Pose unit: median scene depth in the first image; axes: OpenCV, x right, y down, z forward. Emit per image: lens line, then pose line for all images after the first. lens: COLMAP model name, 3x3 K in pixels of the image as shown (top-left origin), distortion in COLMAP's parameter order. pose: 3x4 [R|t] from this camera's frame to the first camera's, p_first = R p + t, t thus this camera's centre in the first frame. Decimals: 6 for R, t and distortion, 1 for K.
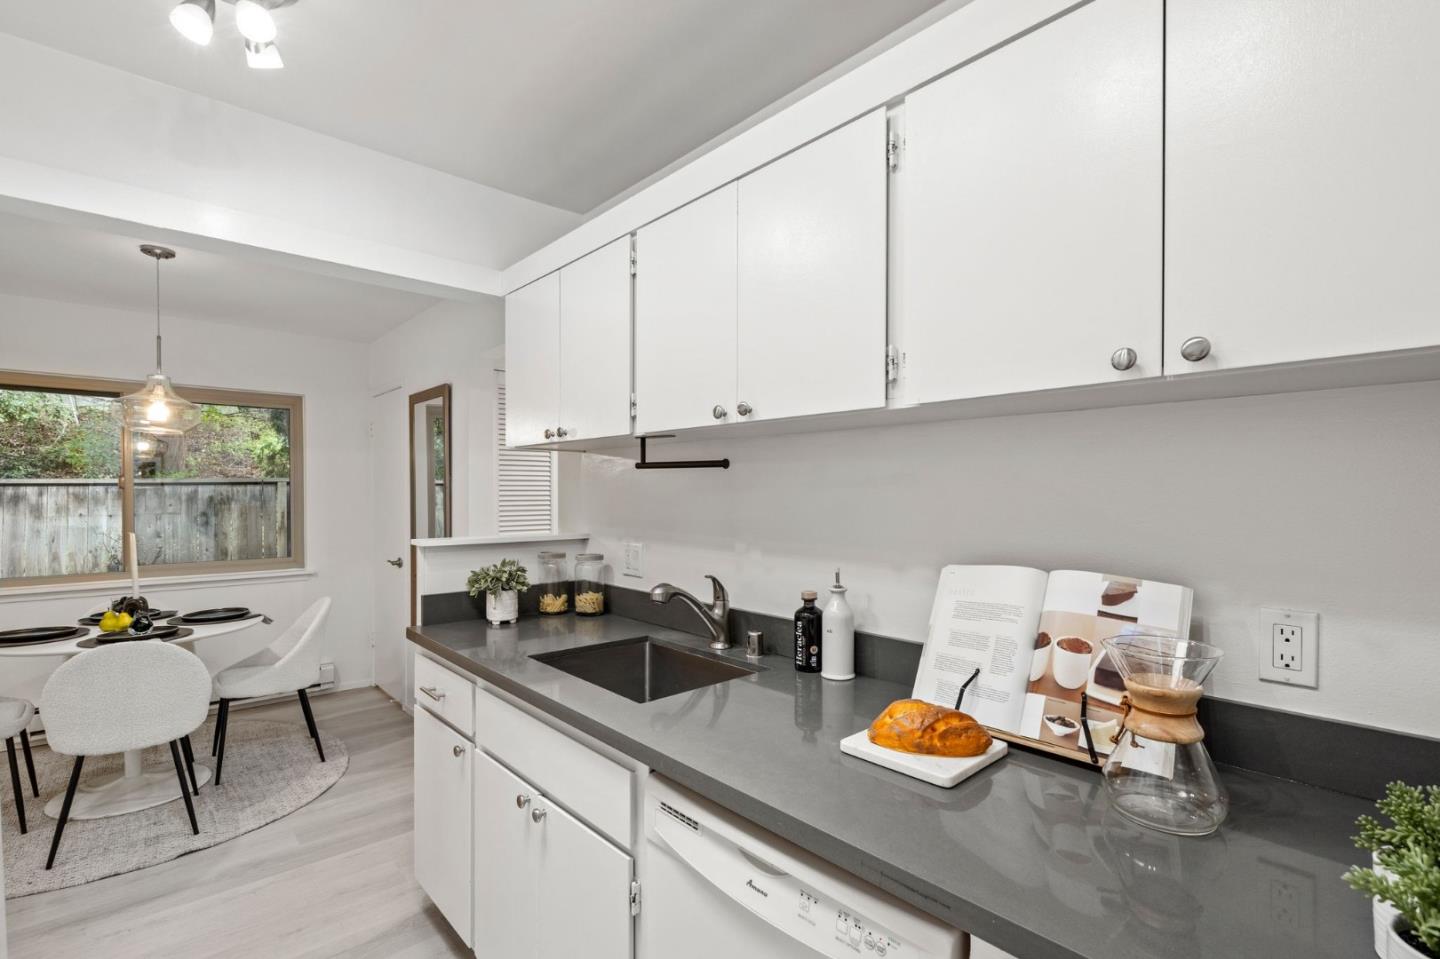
lens RADIAL K [[664.1, 0, 721.3], [0, 664.1, 499.9], [0, 0, 1]] dist [-0.008708, 0.001200]
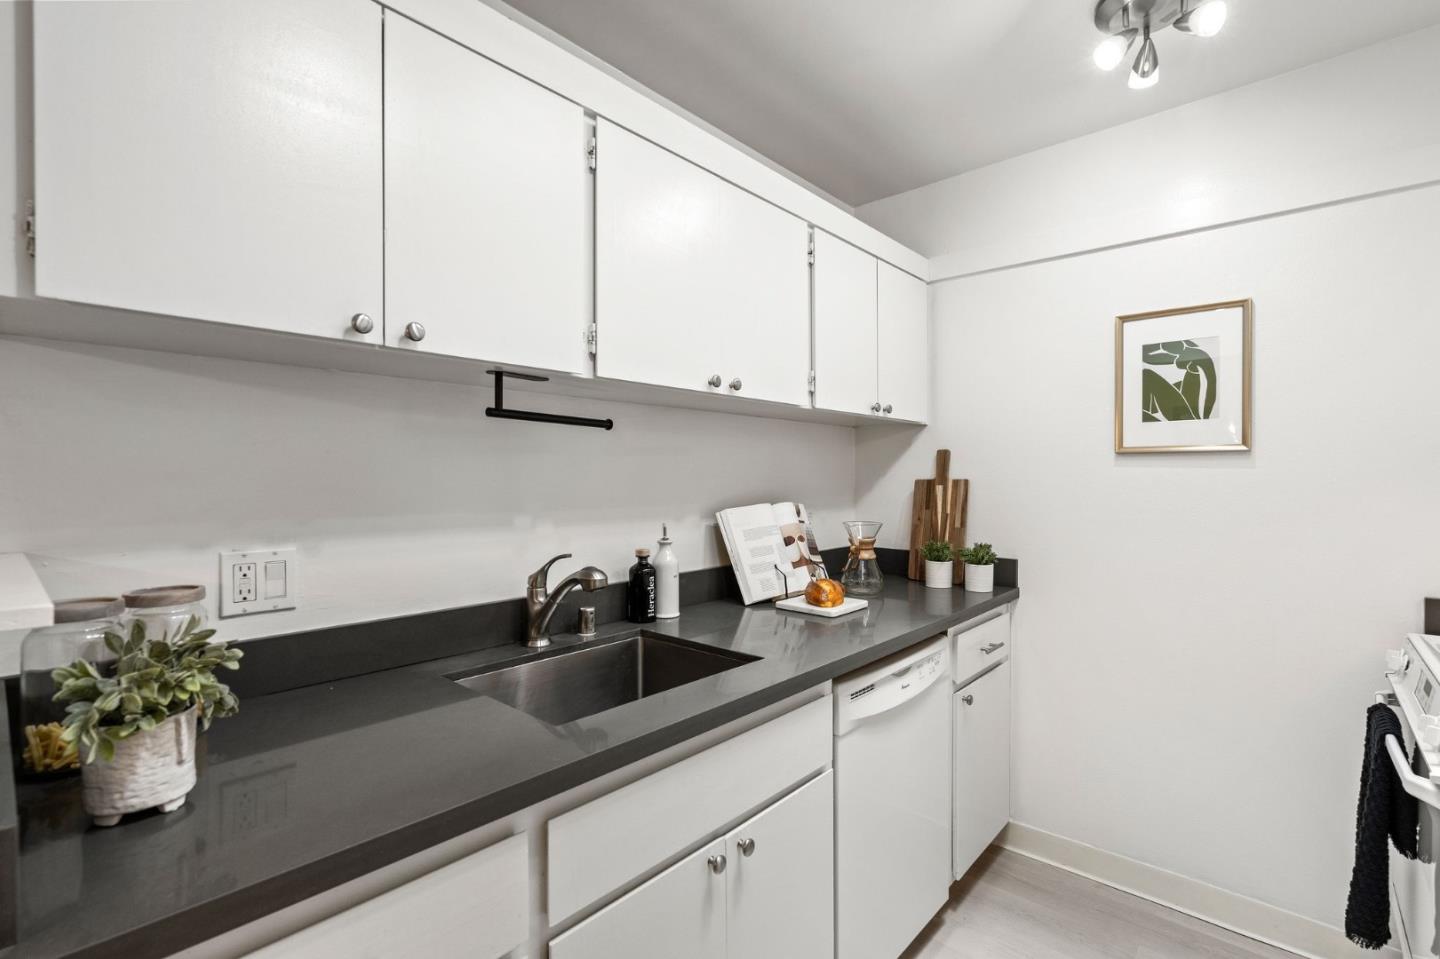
lens RADIAL K [[664.1, 0, 722.0], [0, 664.1, 476.3], [0, 0, 1]] dist [-0.008708, 0.001200]
pose [[-0.107992, -0.000834, 0.994151, -1.003168], [0.013798, 0.999902, 0.002337, 0.018199], [-0.994056, 0.013970, -0.107969, 1.030202]]
